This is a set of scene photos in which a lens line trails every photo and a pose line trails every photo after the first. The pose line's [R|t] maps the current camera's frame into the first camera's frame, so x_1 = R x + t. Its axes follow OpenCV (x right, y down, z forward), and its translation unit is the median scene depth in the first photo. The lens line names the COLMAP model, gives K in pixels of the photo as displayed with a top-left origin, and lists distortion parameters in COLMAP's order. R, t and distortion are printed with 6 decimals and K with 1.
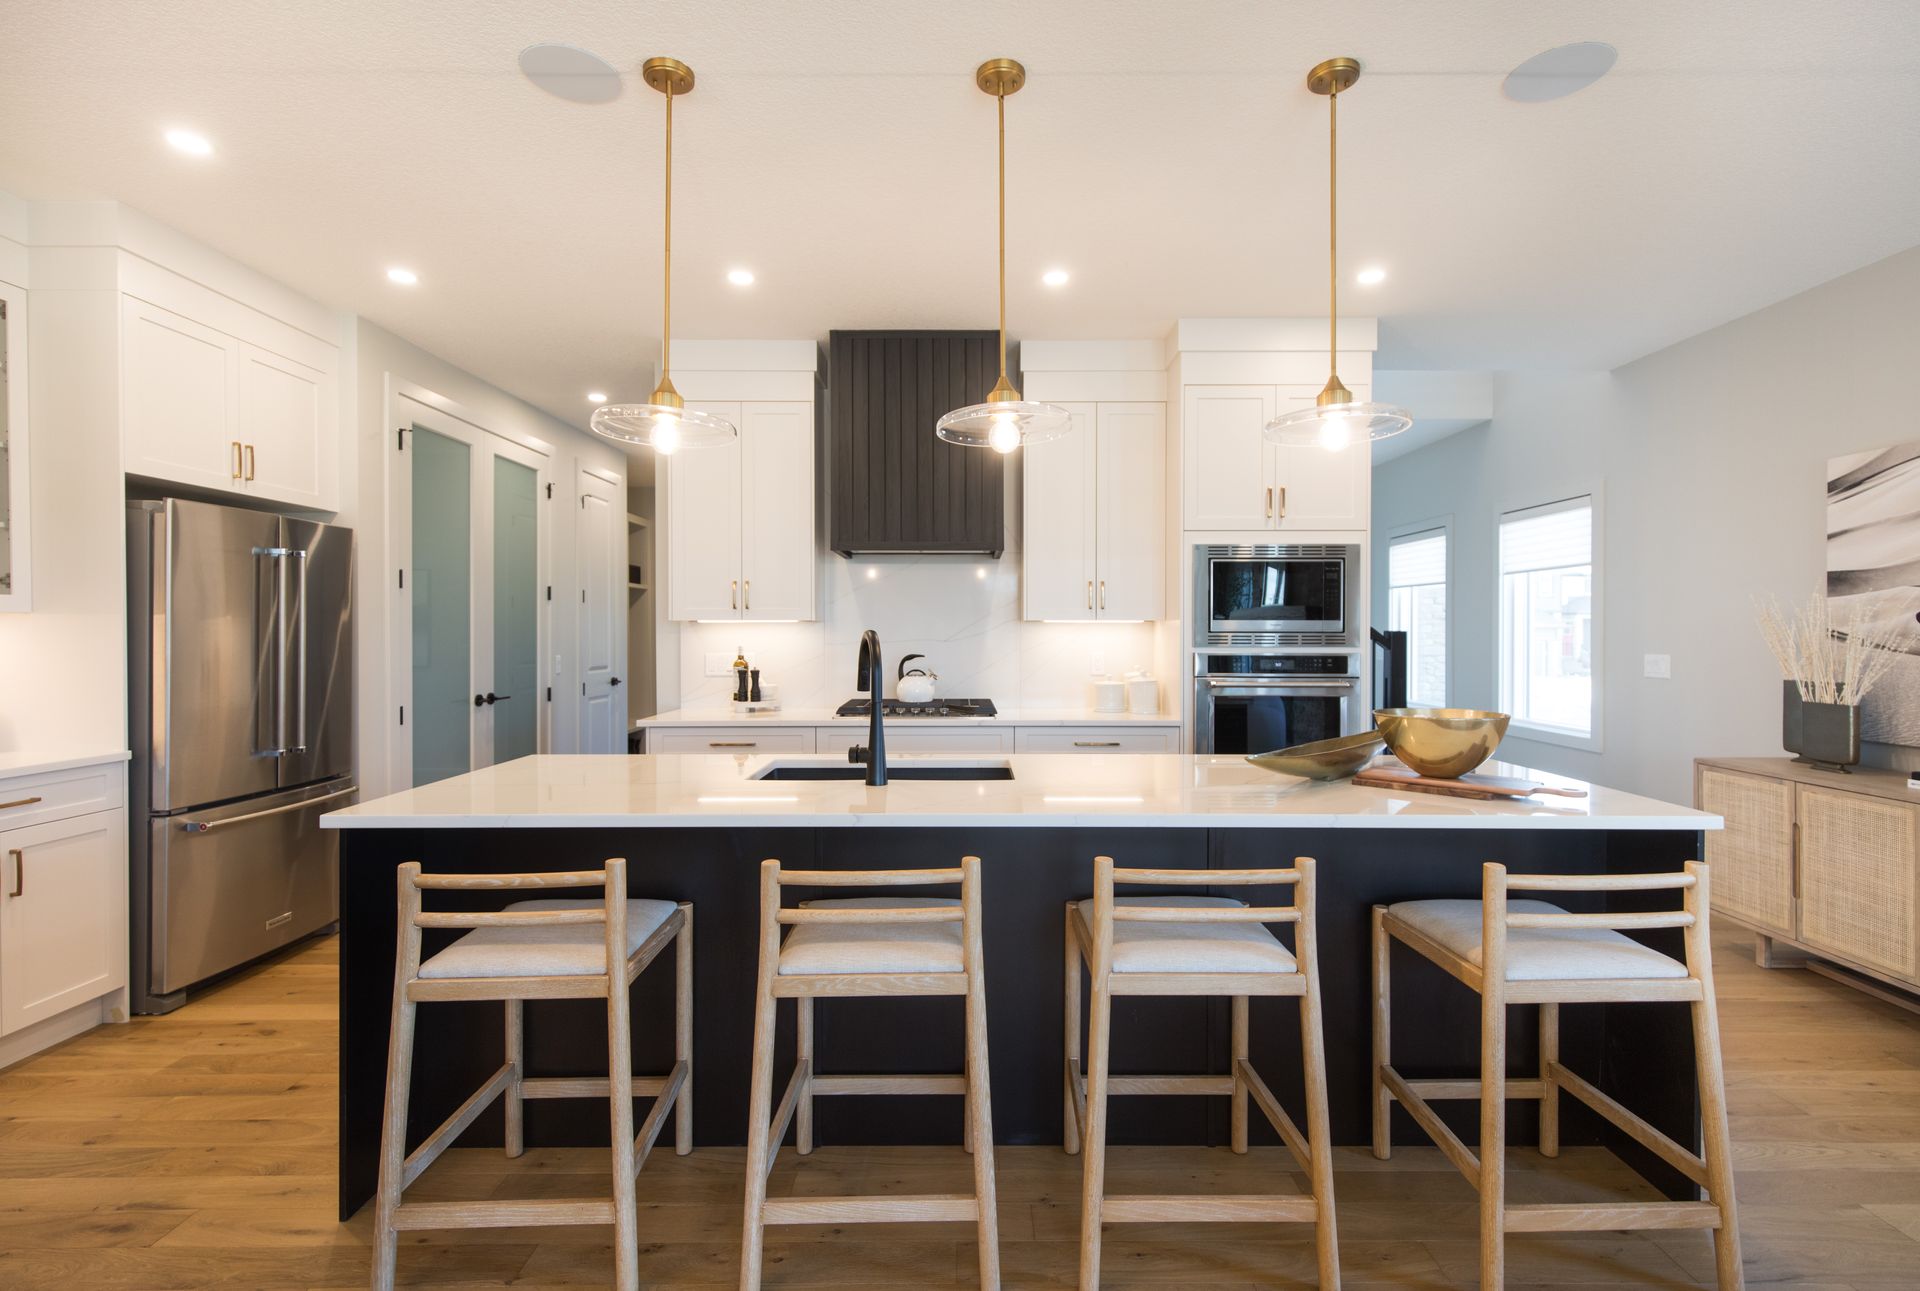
lens RADIAL K [[884.7, 0, 965.5], [0, 884.7, 634.9], [0, 0, 1]] dist [0.008071, -0.000273]
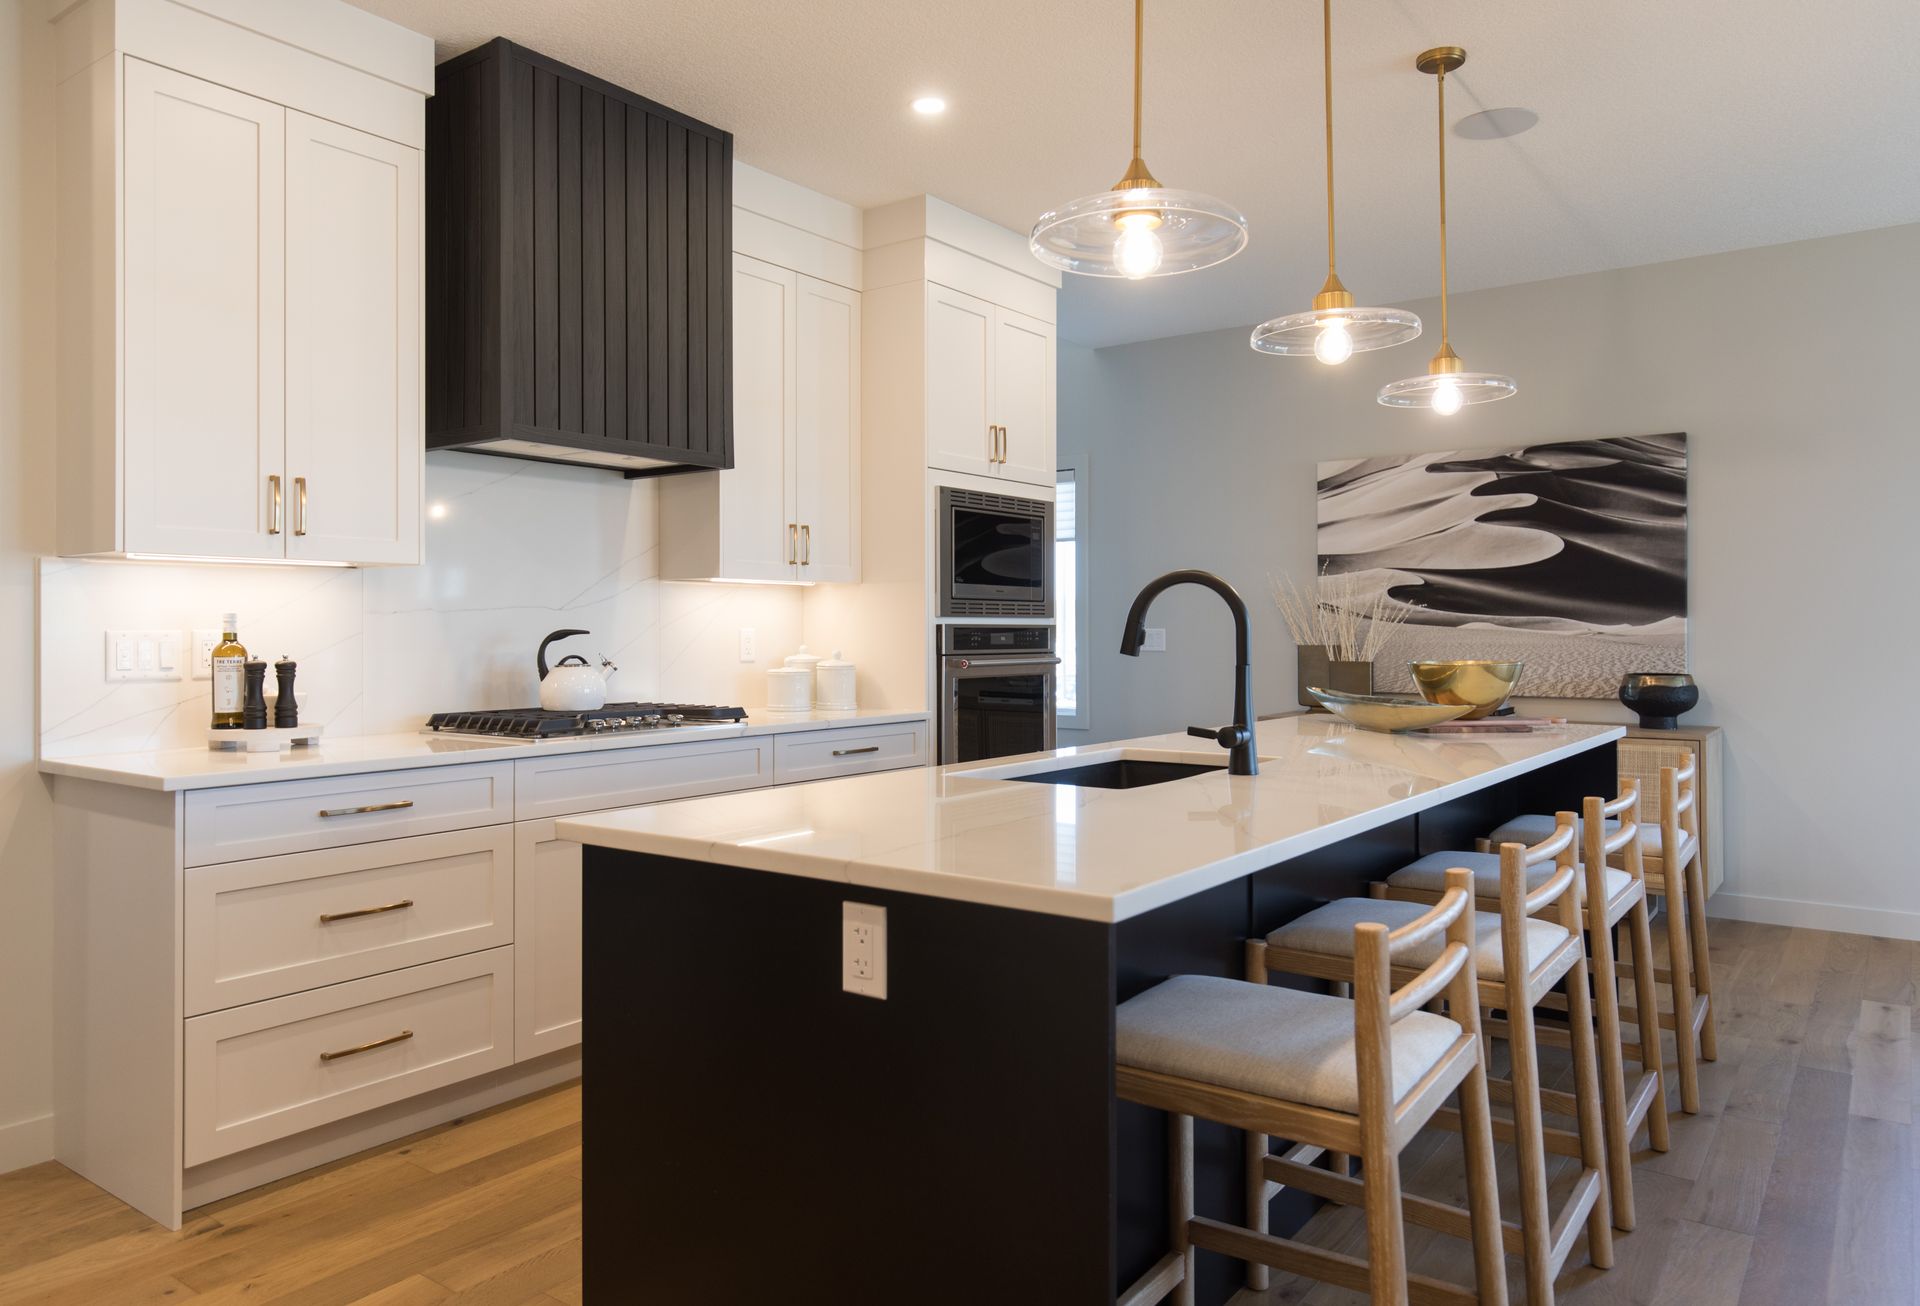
lens RADIAL K [[1285.7, 0, 976.4], [0, 1285.7, 617.8], [0, 0, 1]] dist [-0.005457, -0.003349]
pose [[0.590783, 0.005442, 0.806812, -0.658805], [0.006545, 0.999912, -0.011536, 0.029205], [-0.806804, 0.012096, 0.590695, 0.316262]]
